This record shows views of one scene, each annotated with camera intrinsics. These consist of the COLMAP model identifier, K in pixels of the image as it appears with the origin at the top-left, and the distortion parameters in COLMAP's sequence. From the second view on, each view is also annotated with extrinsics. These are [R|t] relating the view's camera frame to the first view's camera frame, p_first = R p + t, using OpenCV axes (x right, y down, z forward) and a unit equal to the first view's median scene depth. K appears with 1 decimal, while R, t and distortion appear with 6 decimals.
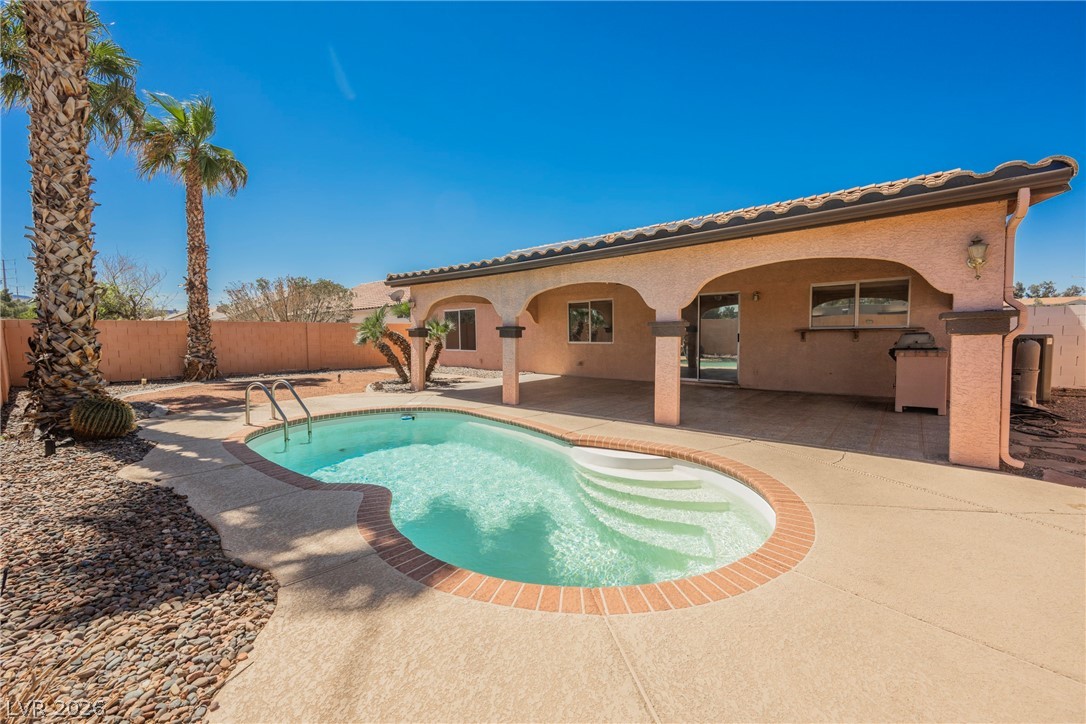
lens RADIAL K [[424.3, 0, 550.0], [0, 424.3, 360.2], [0, 0, 1]] dist [-0.000702, -0.000067]
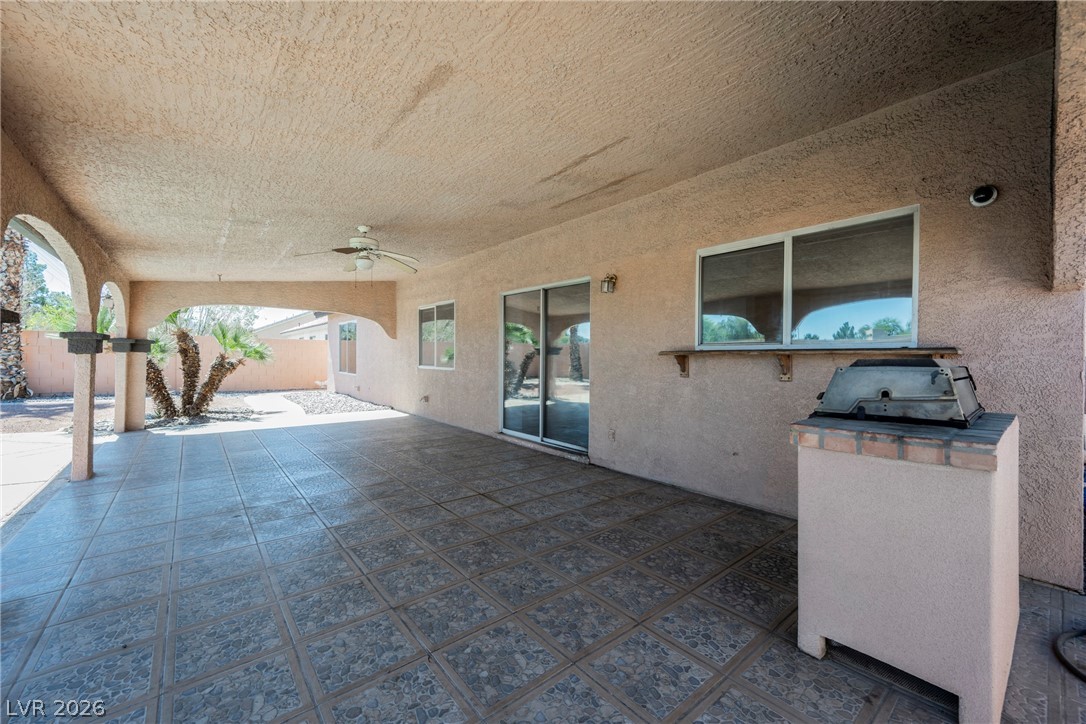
lens RADIAL K [[424.3, 0, 546.0], [0, 424.3, 358.8], [0, 0, 1]] dist [-0.000702, -0.000067]
pose [[0.985141, 0.023633, -0.170115, 0.580515], [-0.033957, 0.997737, -0.058035, -0.035053], [0.168358, 0.062949, 0.983714, 0.578896]]
